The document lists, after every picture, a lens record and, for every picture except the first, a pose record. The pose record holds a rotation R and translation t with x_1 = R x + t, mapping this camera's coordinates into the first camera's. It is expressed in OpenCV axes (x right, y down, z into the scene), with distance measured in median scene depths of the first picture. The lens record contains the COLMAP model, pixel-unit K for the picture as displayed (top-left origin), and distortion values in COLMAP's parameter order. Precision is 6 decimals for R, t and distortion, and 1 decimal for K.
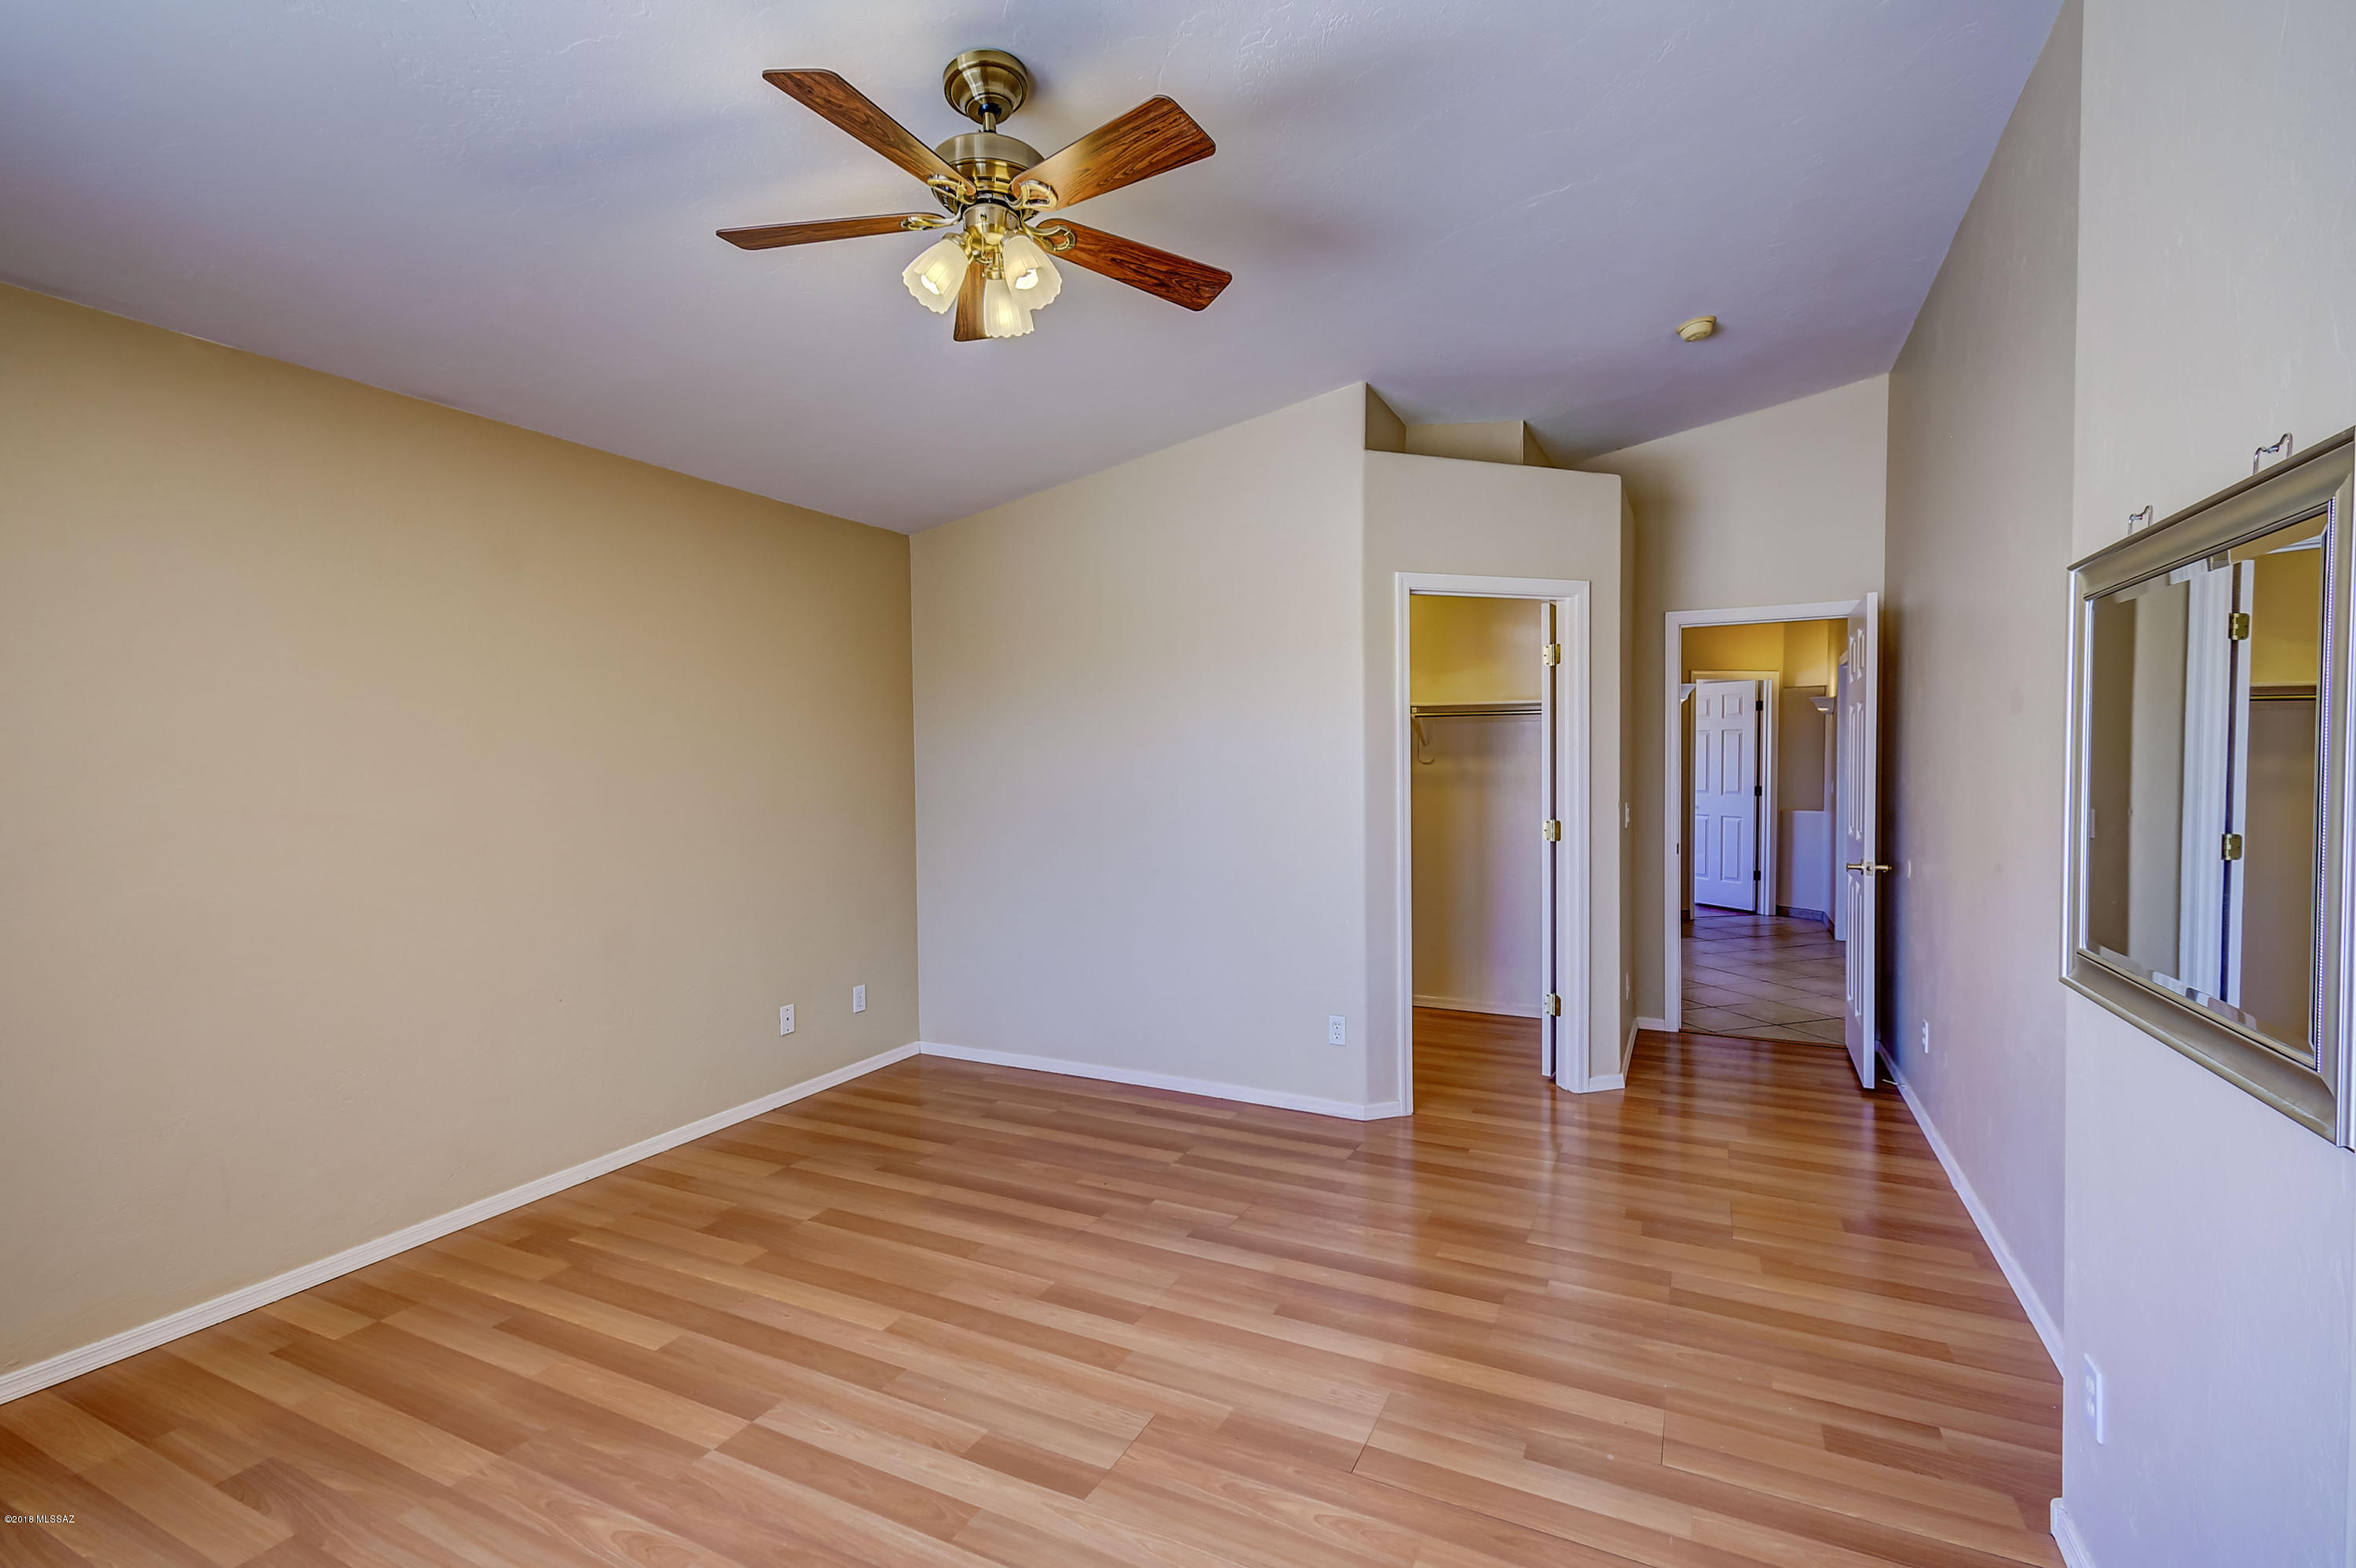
lens RADIAL K [[1038.5, 0, 1185.4], [0, 1038.5, 789.8], [0, 0, 1]] dist [0.012627, -0.004776]
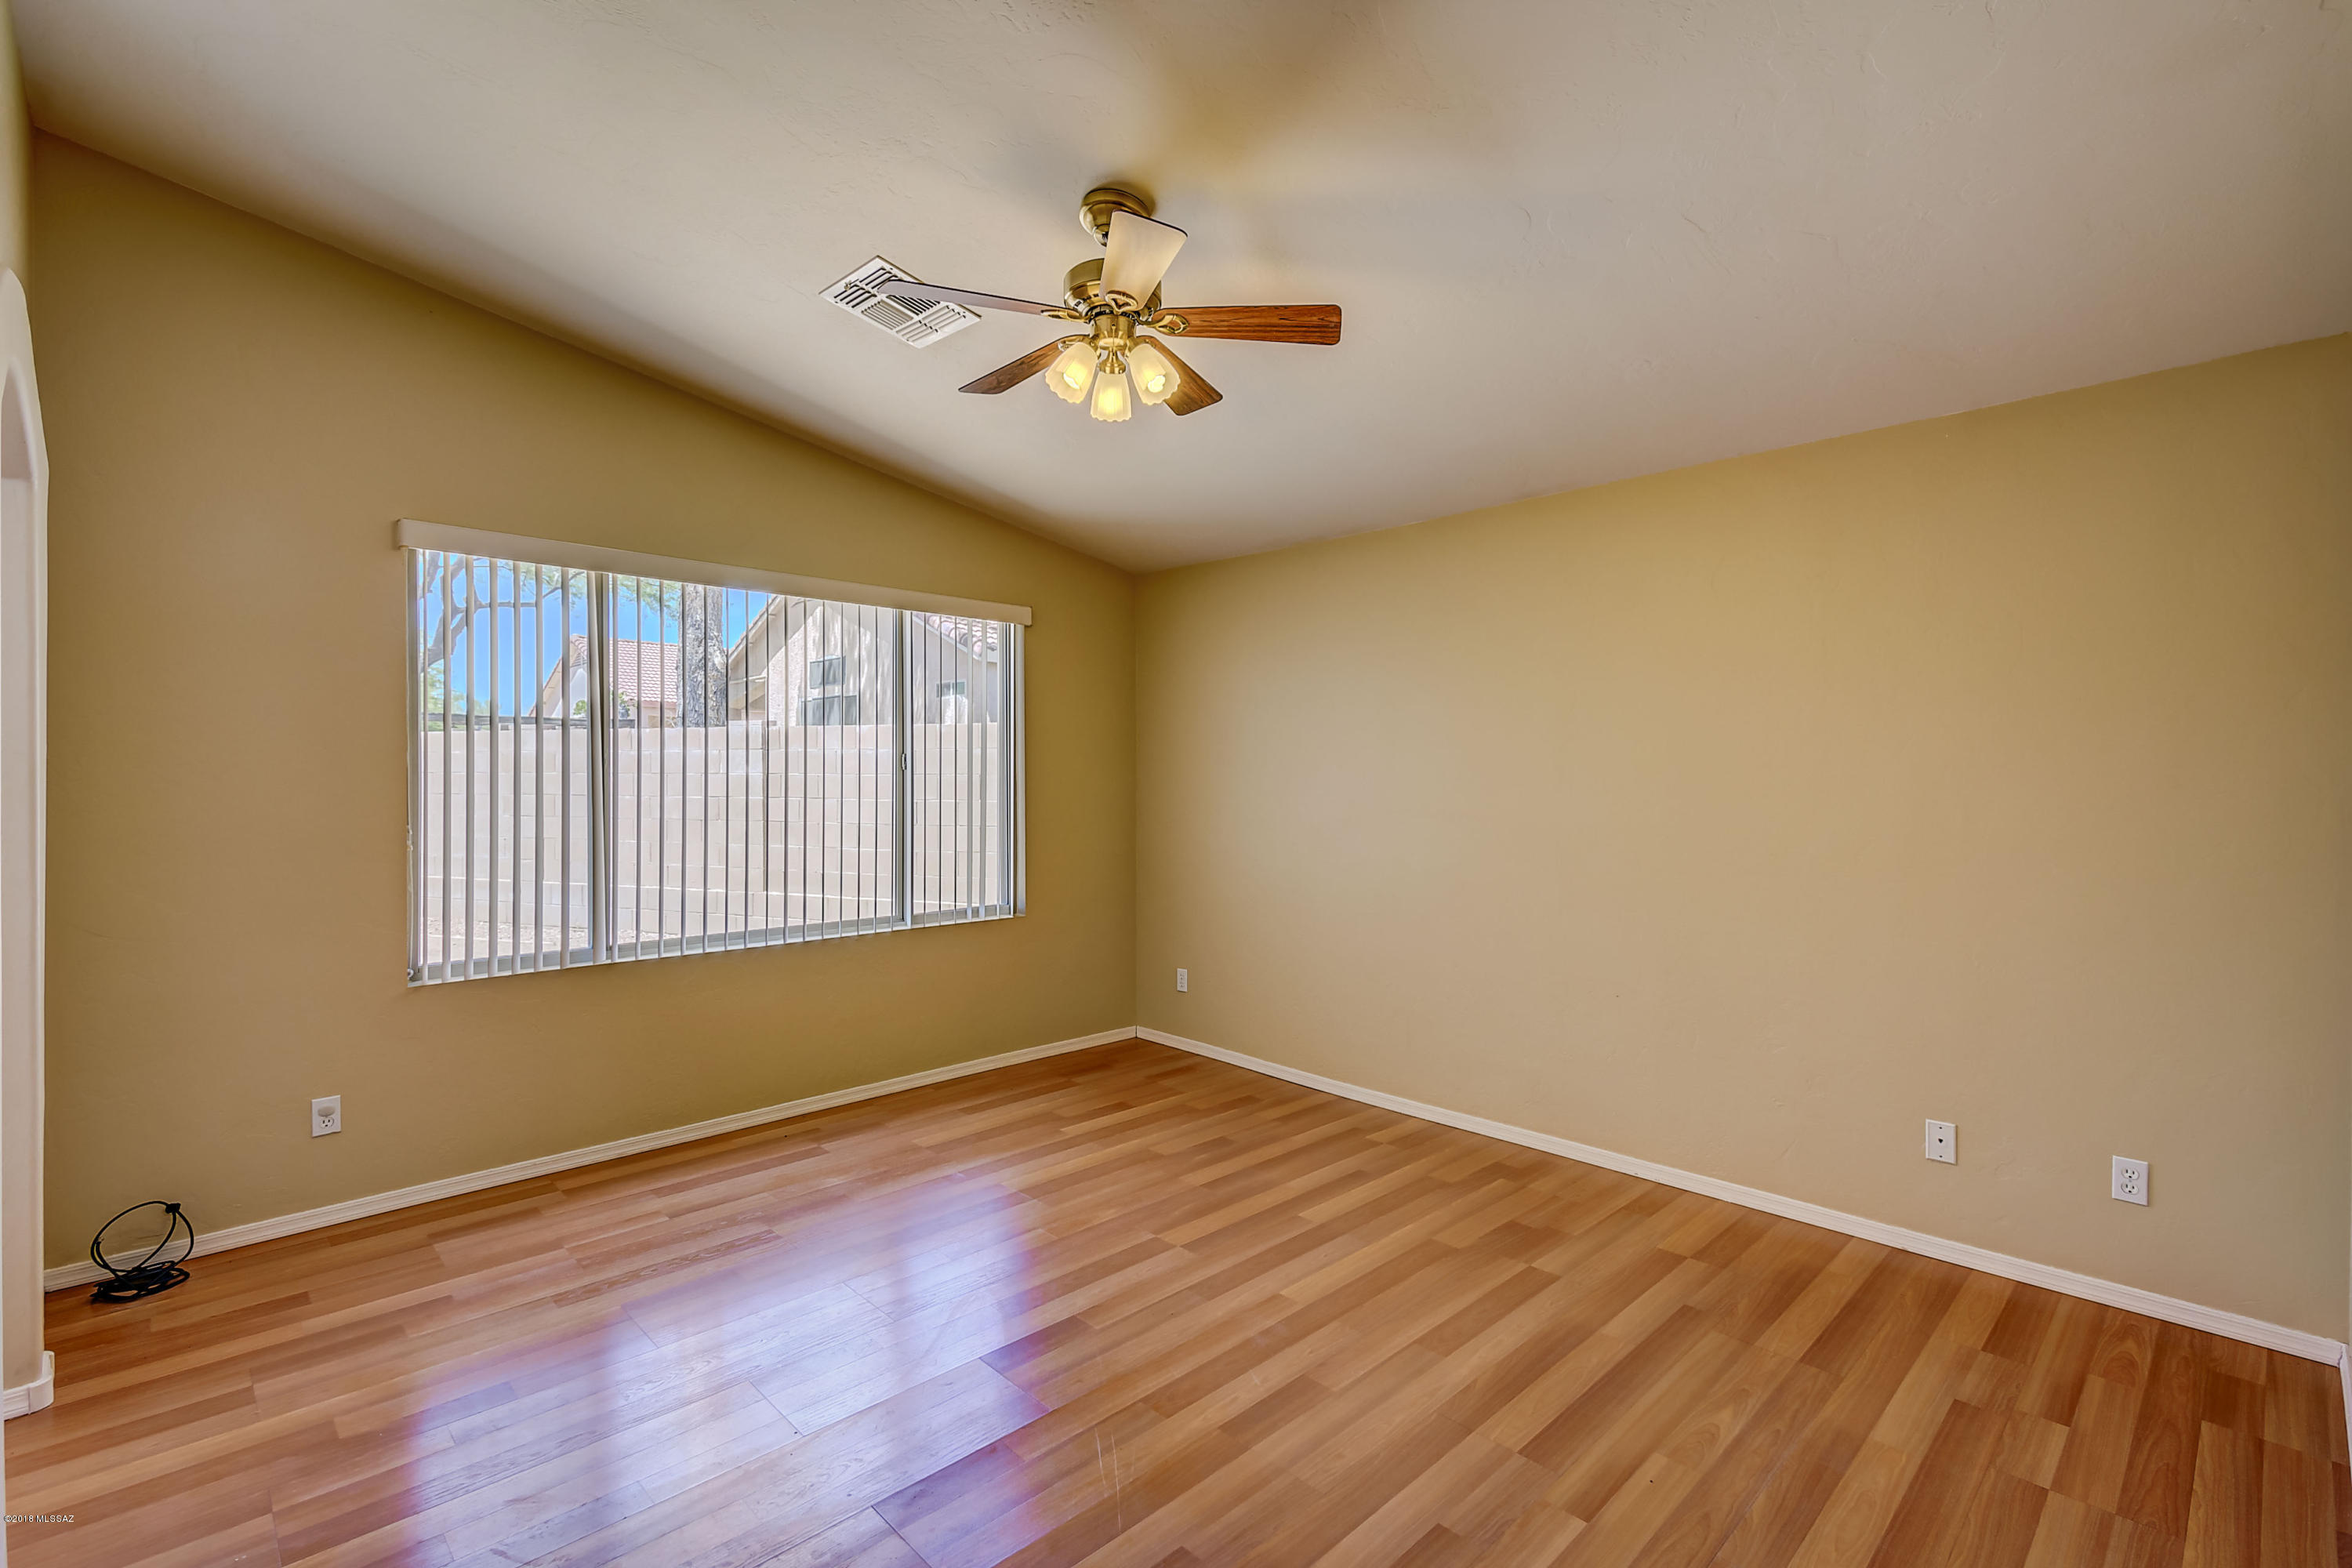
lens RADIAL K [[1036.8, 0, 1179.9], [0, 1036.8, 776.3], [0, 0, 1]] dist [0.012627, -0.004776]
pose [[-0.312458, 0.007659, -0.949901, 0.635338], [-0.033969, 0.999238, 0.019231, -0.036187], [0.949324, 0.038276, -0.311959, 0.993682]]
